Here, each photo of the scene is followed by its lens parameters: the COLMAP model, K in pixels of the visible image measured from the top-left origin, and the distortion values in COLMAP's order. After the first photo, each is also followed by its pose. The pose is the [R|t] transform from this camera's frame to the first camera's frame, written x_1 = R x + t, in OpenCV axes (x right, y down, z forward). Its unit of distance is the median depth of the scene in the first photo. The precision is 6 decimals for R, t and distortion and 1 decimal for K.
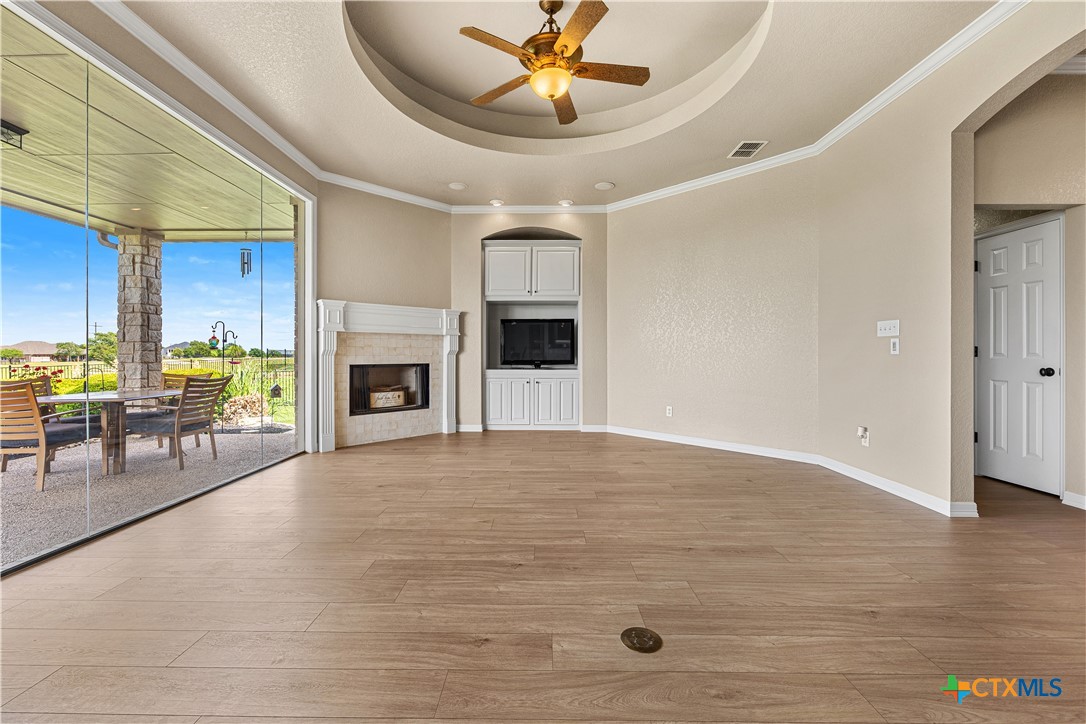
lens RADIAL K [[436.7, 0, 540.7], [0, 436.7, 357.7], [0, 0, 1]] dist [-0.001950, 0.000051]
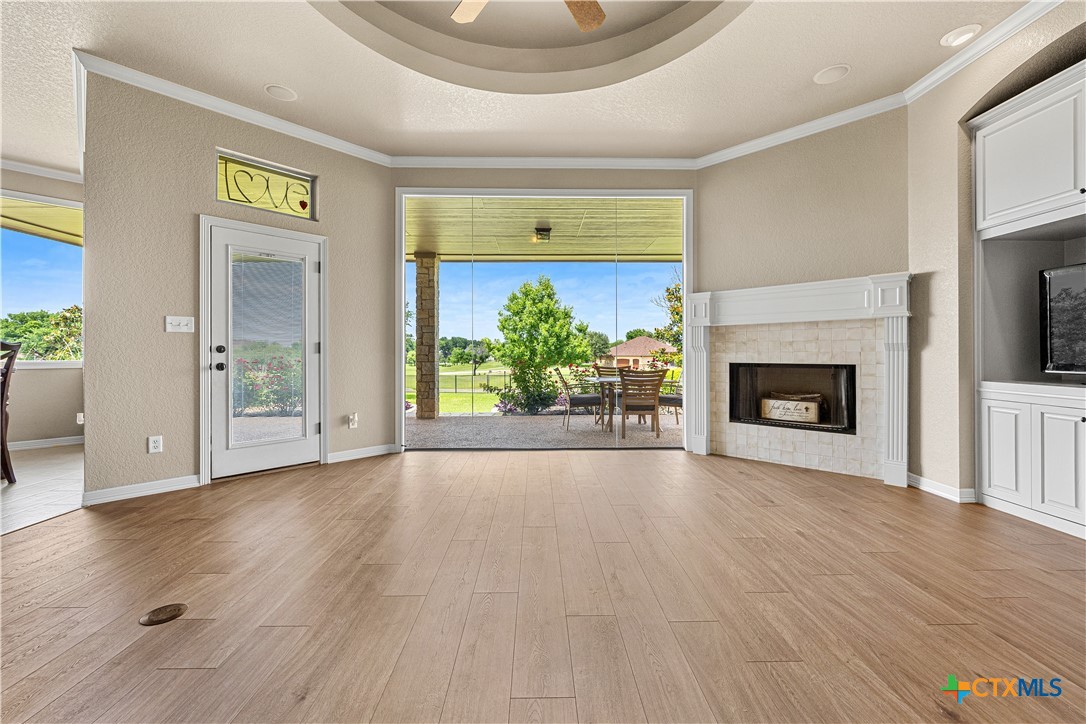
lens RADIAL K [[436.7, 0, 541.8], [0, 436.7, 354.6], [0, 0, 1]] dist [-0.001950, 0.000051]
pose [[0.031853, 0.004639, -0.999482, 0.381485], [-0.003719, 0.999983, 0.004523, -0.002788], [0.999486, 0.003573, 0.031869, 0.540832]]
